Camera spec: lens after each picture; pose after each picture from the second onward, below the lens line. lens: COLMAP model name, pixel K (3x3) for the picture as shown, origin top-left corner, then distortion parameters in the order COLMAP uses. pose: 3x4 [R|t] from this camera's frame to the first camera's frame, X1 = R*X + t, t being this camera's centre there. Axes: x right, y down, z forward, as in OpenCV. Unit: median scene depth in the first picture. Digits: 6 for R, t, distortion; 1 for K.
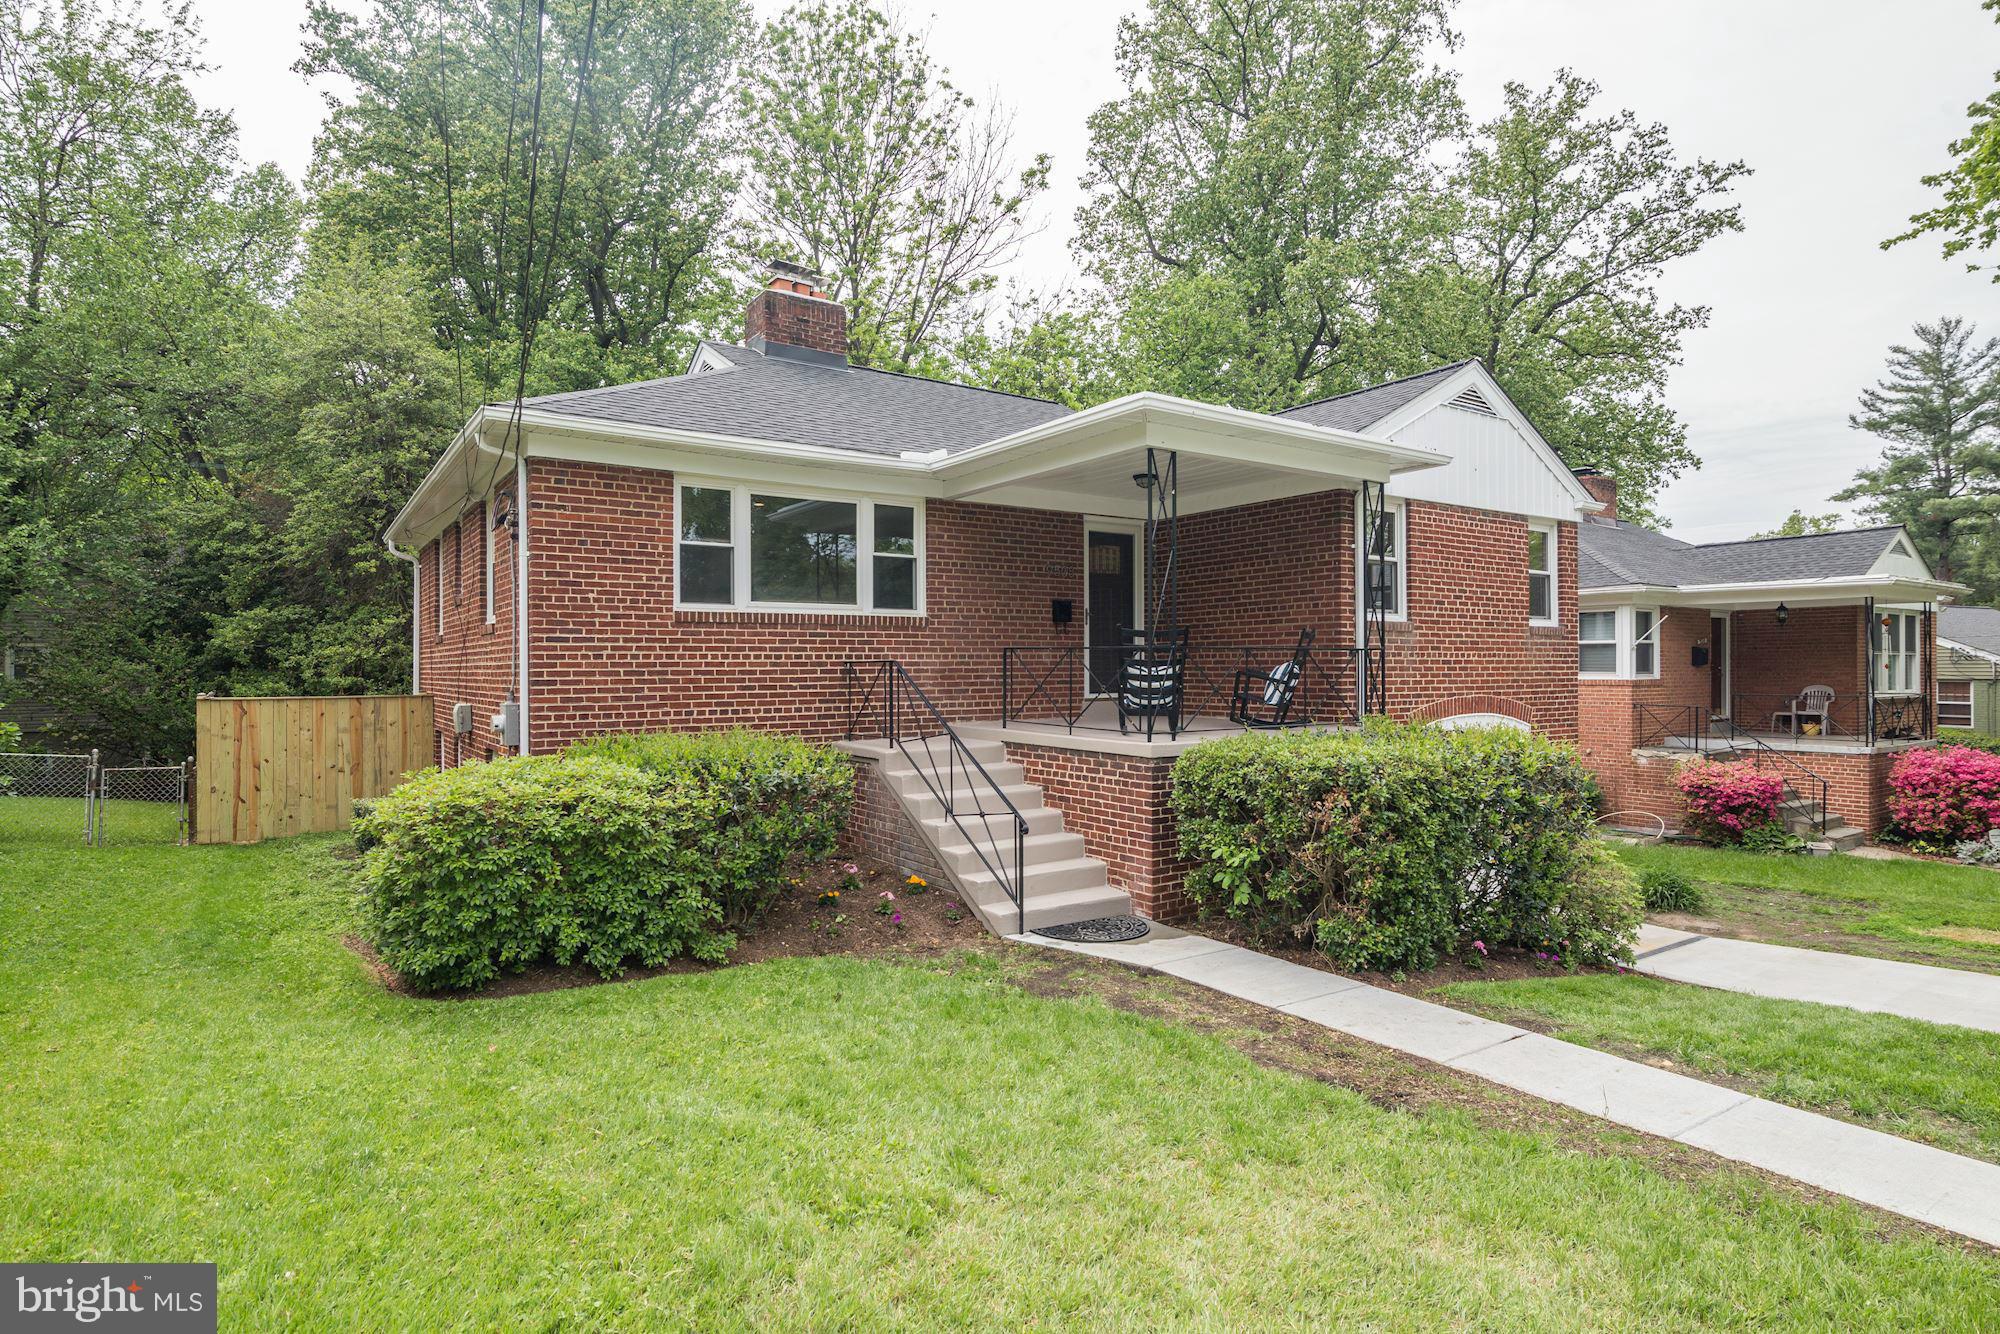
lens RADIAL K [[1057.0, 0, 998.9], [0, 1057.0, 668.1], [0, 0, 1]] dist [0.000909, -0.024035]
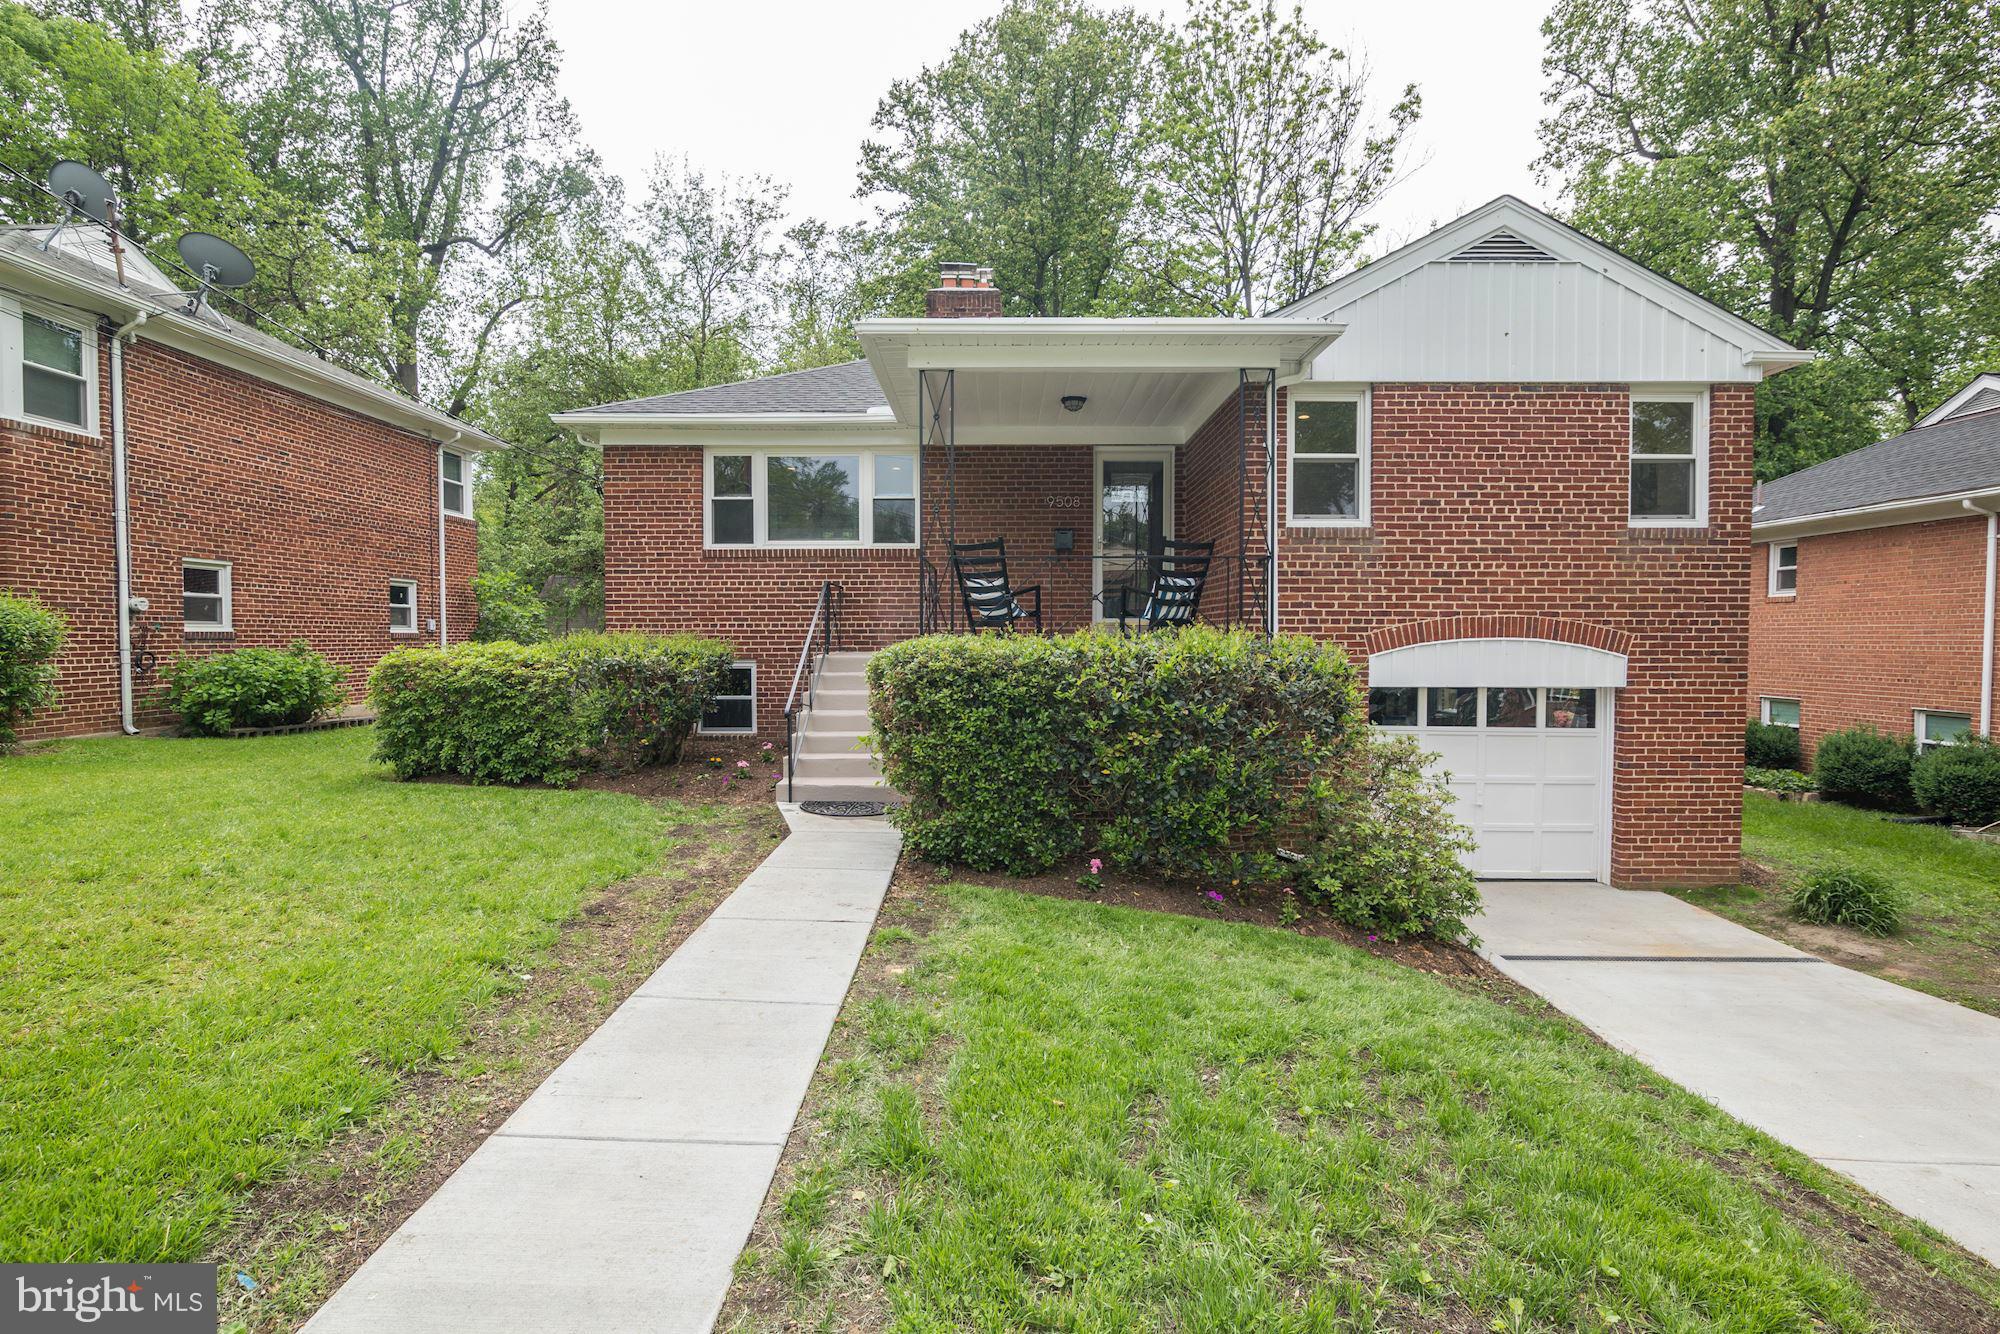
lens RADIAL K [[924.5, 0, 988.1], [0, 924.5, 670.1], [0, 0, 1]] dist [-0.015811, -0.000963]
pose [[0.816599, 0.025438, -0.576645, 0.640471], [-0.004118, 0.999260, 0.038250, 0.050637], [0.577191, -0.028861, 0.816099, 0.230601]]
